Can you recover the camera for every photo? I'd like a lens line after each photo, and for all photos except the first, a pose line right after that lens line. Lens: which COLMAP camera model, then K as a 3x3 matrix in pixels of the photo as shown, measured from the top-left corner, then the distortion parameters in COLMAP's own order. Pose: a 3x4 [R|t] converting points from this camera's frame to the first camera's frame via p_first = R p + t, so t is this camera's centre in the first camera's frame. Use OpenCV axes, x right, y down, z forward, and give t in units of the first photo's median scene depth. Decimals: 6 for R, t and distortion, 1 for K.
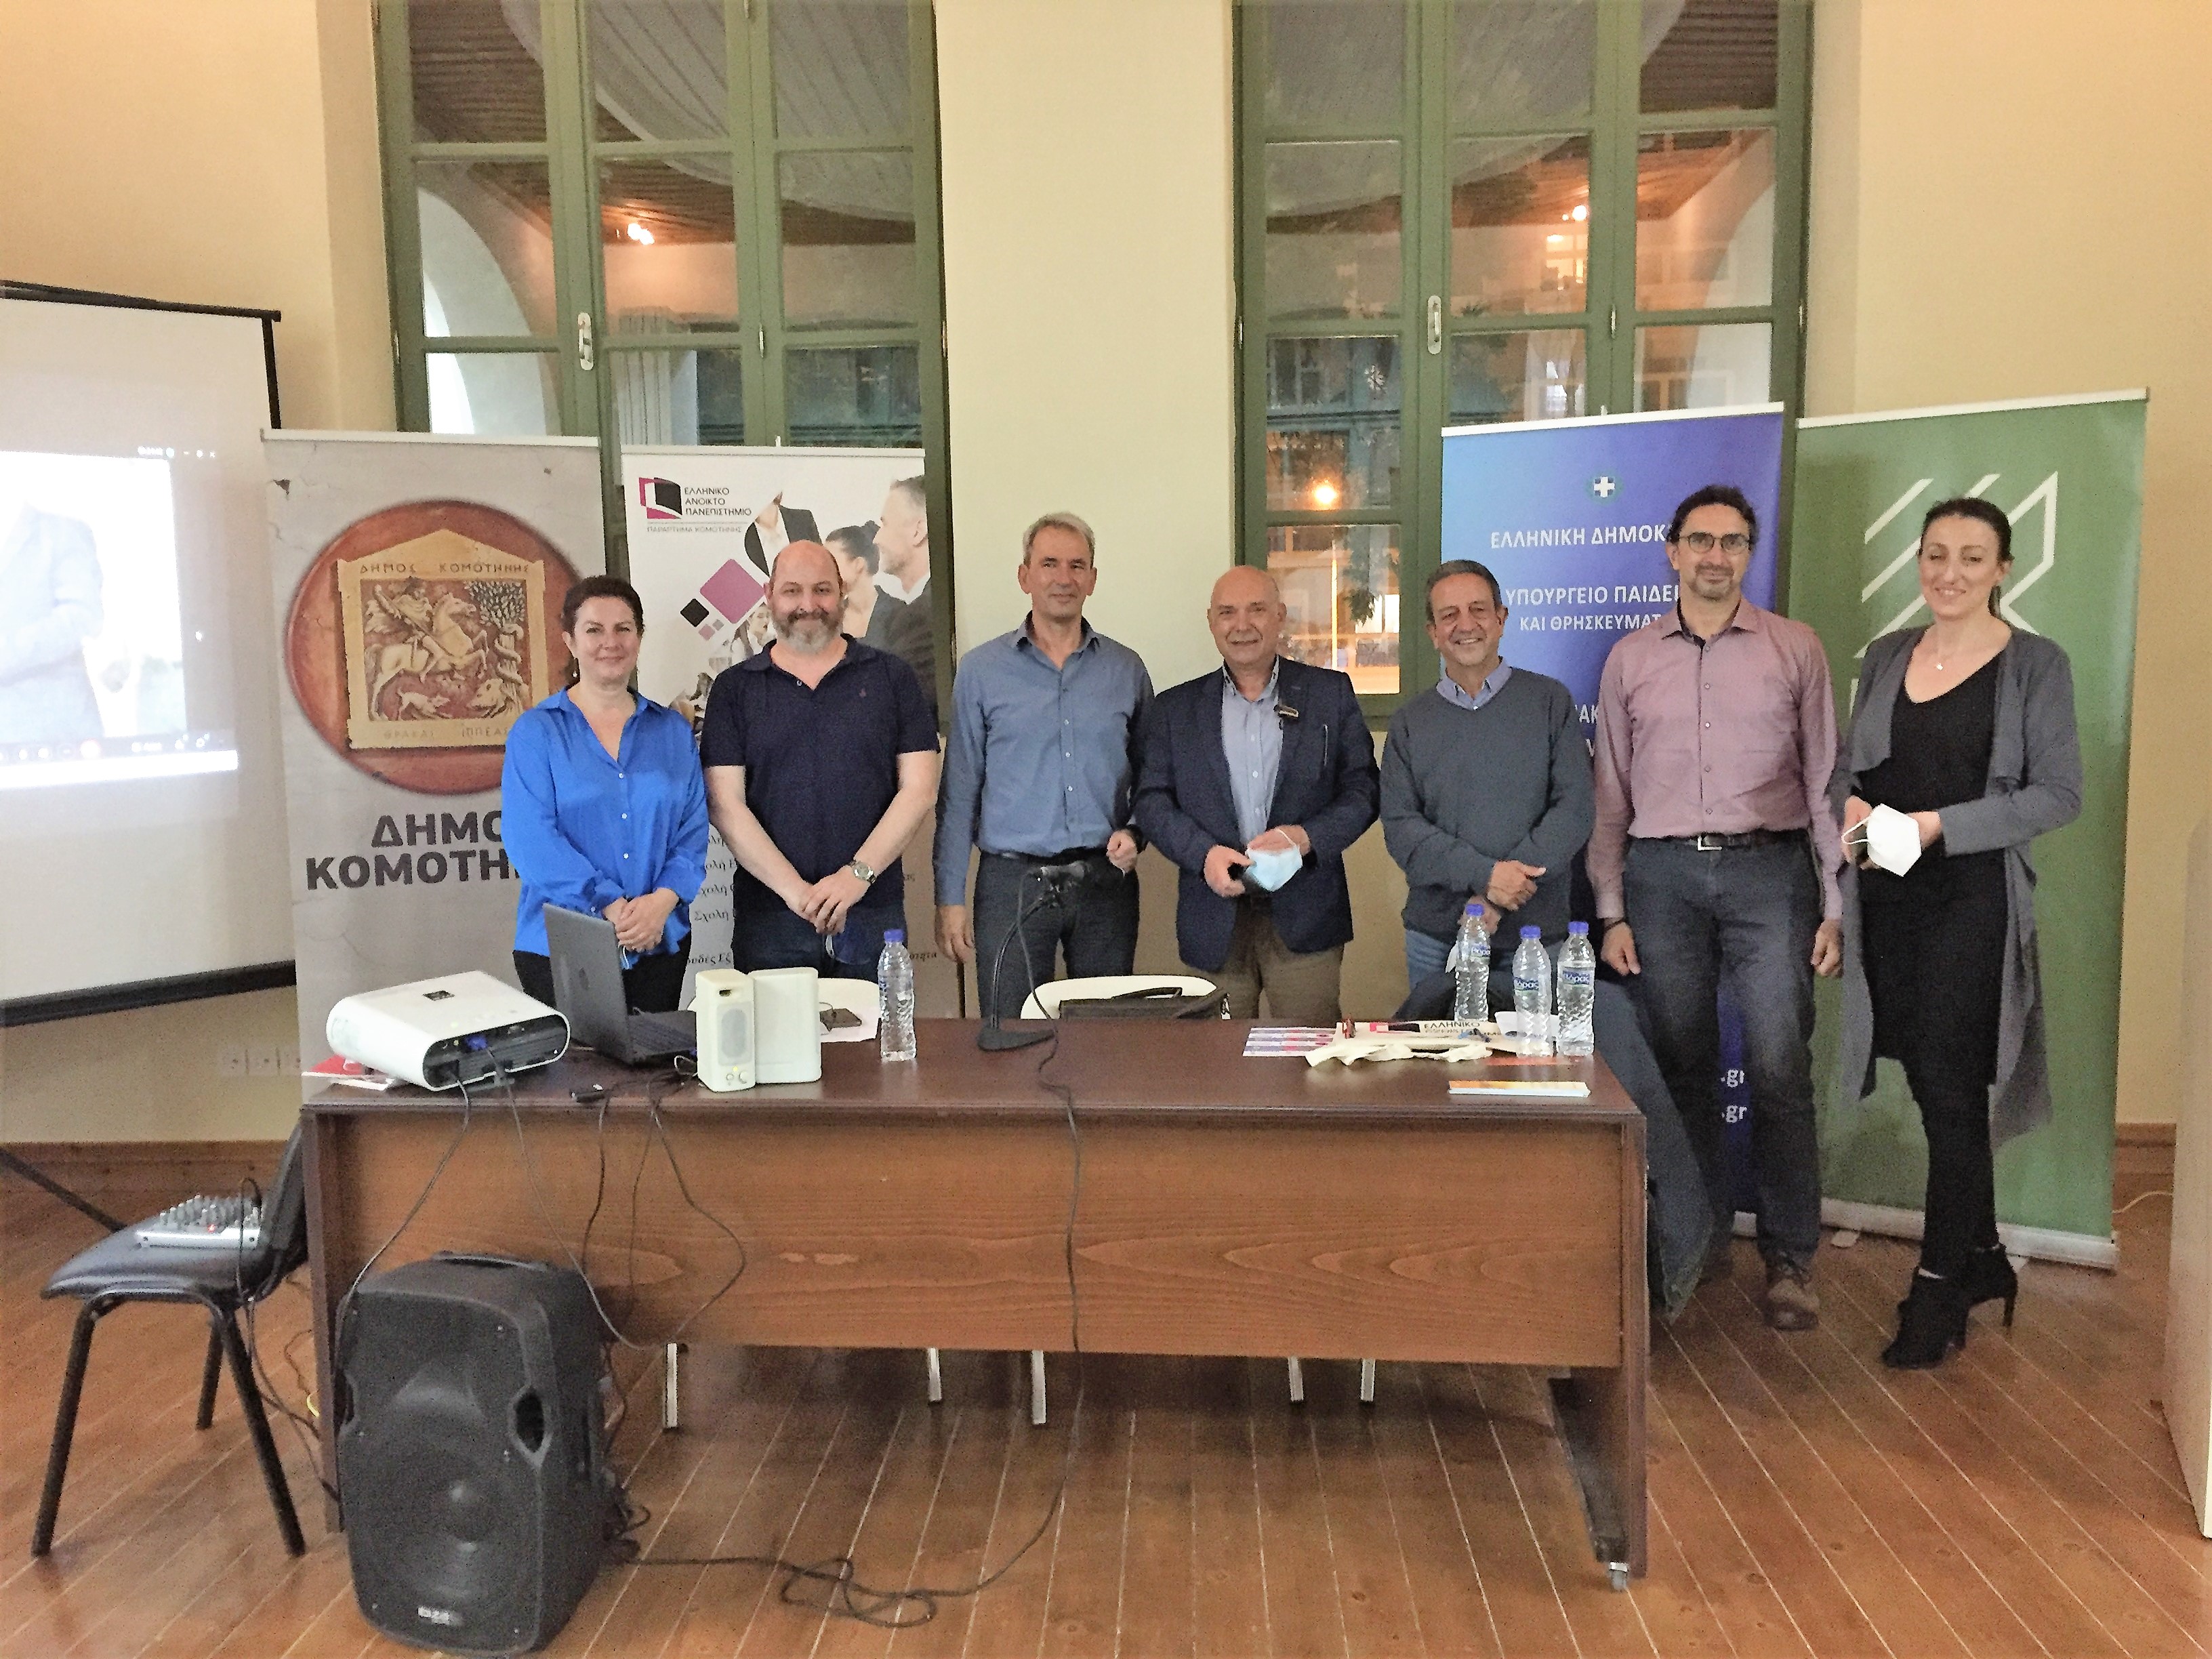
lens RADIAL K [[1900.7, 0, 1125.5], [0, 1900.7, 826.4], [0, 0, 1]] dist [0.066523, -0.049344]
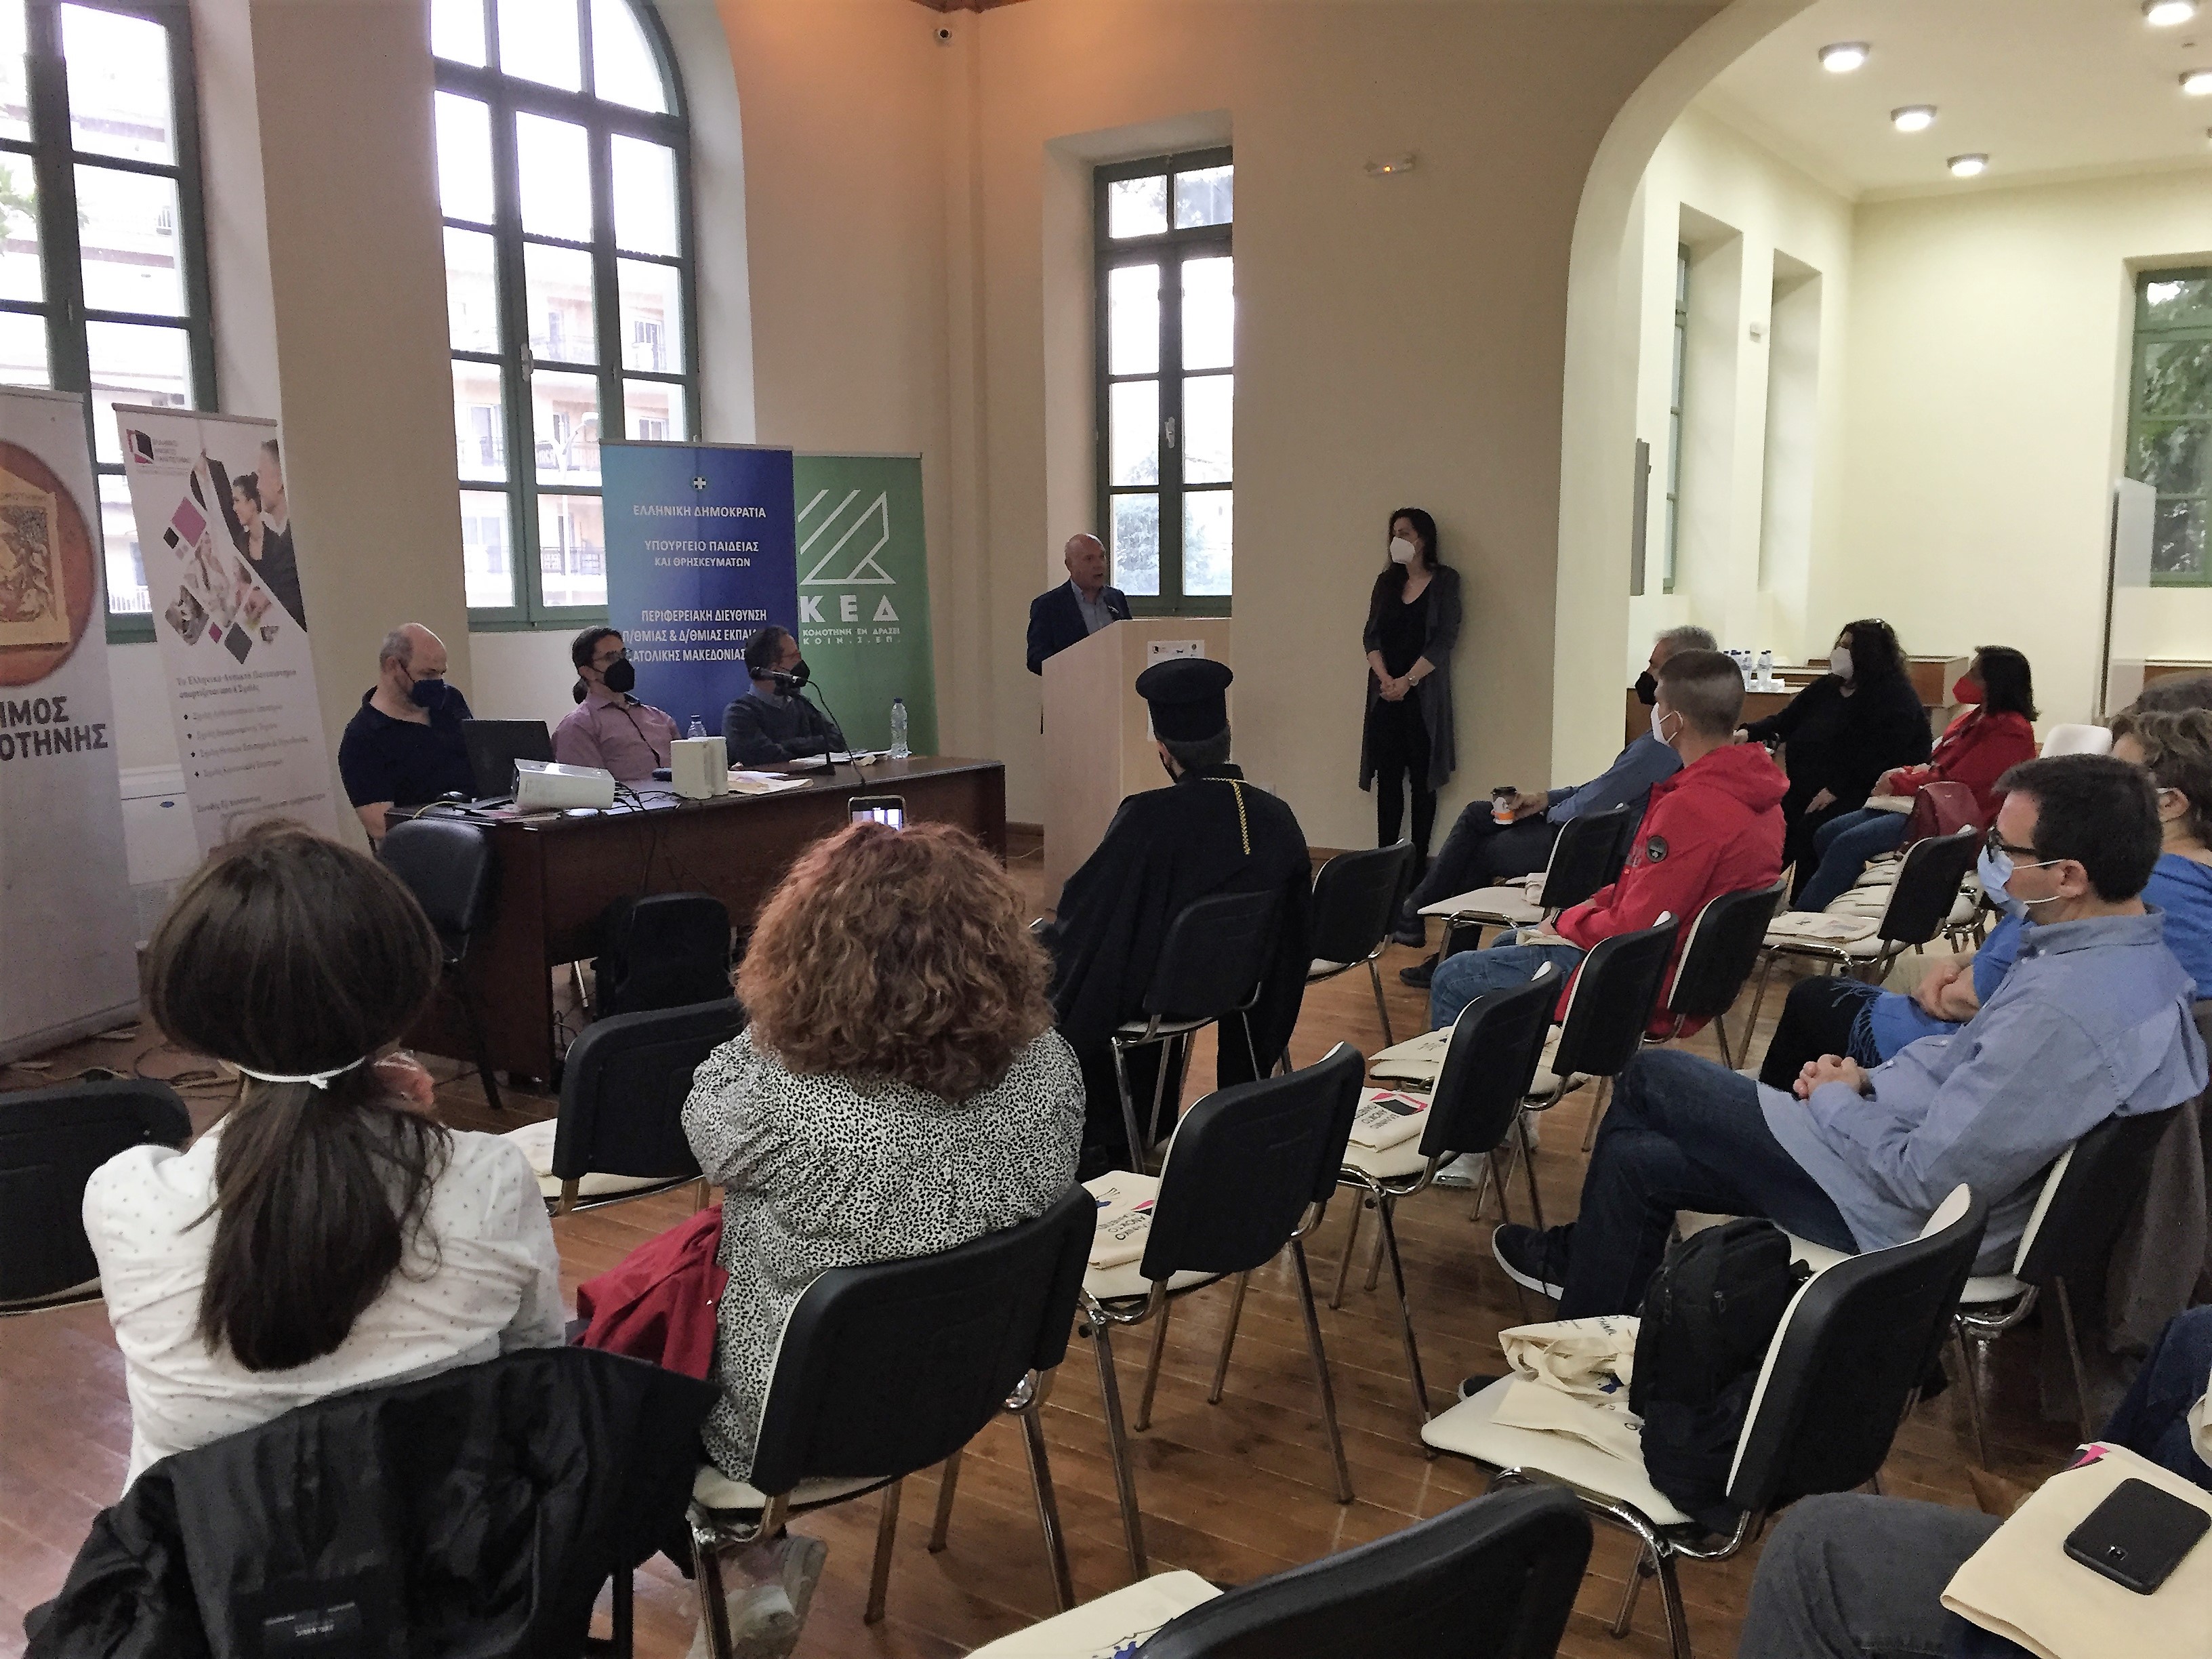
lens RADIAL K [[1900.7, 0, 1109.5], [0, 1900.7, 837.3], [0, 0, 1]] dist [0.066523, -0.049344]
pose [[0.541678, -0.101429, 0.834444, -0.995713], [0.073163, 0.994615, 0.073404, 0.039163], [-0.837396, 0.021289, 0.546182, -0.234178]]
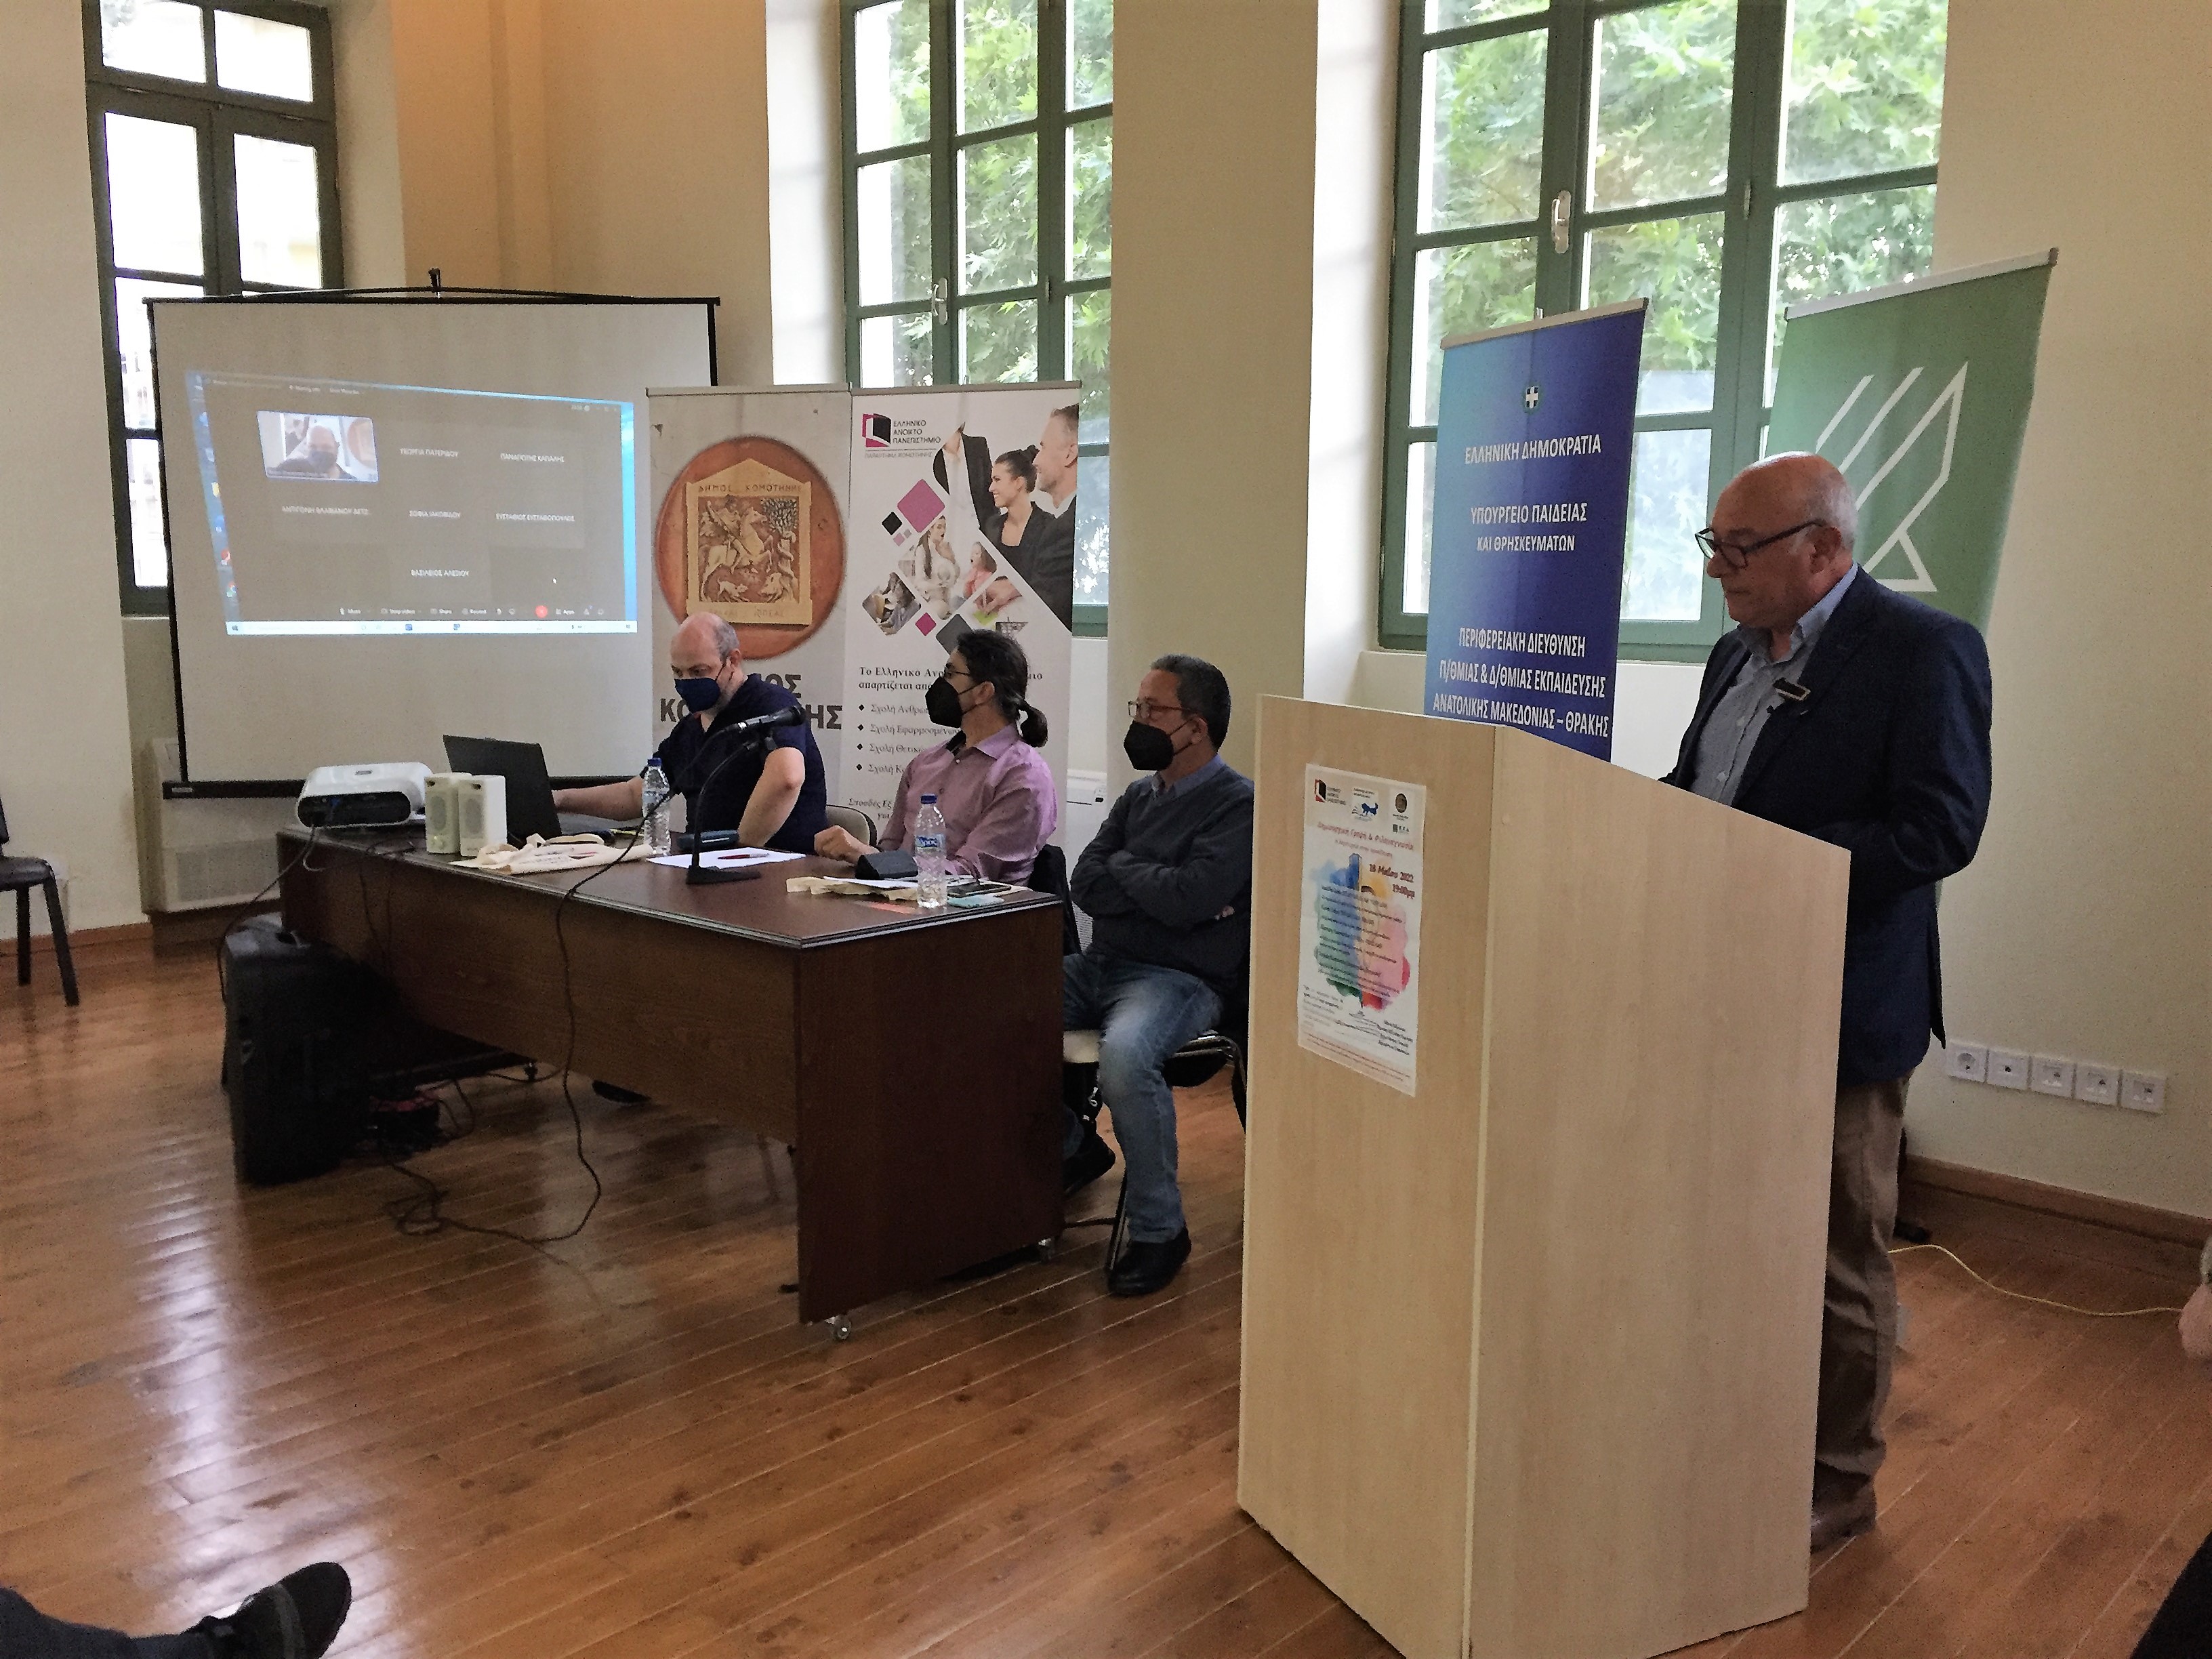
lens RADIAL K [[1900.7, 0, 1109.9], [0, 1900.7, 823.4], [0, 0, 1]] dist [0.066523, -0.049344]
pose [[0.754211, 0.112706, -0.646887, 0.705613], [-0.082872, 0.993620, 0.076496, -0.025575], [0.651381, -0.004086, 0.758740, 0.158196]]
